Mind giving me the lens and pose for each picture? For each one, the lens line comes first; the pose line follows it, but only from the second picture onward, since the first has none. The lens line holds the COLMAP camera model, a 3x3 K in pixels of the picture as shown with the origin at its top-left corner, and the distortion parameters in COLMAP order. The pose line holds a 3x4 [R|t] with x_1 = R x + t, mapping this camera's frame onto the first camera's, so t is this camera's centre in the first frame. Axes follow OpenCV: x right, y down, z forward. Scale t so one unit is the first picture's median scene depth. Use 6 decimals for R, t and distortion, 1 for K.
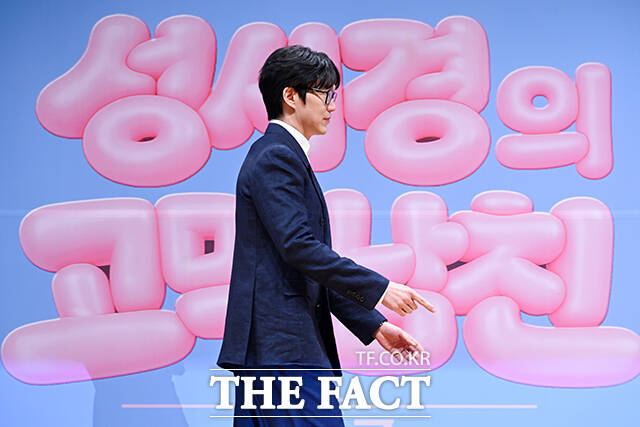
lens RADIAL K [[1795.0, 0, 319.5], [0, 1795.0, 214.3], [0, 0, 1]] dist [0.016775, 0.000000]
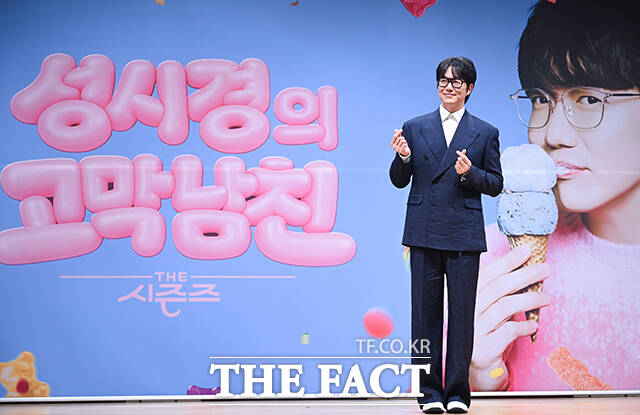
lens RADIAL K [[1142.3, 0, 321.1], [0, 1142.3, 205.3], [0, 0, 1]] dist [0.017403, 0.000000]
pose [[0.993778, 0.006398, 0.111198, 0.019391], [-0.009822, 0.999493, 0.030272, 0.000507], [-0.110948, -0.031176, 0.993337, -0.139747]]
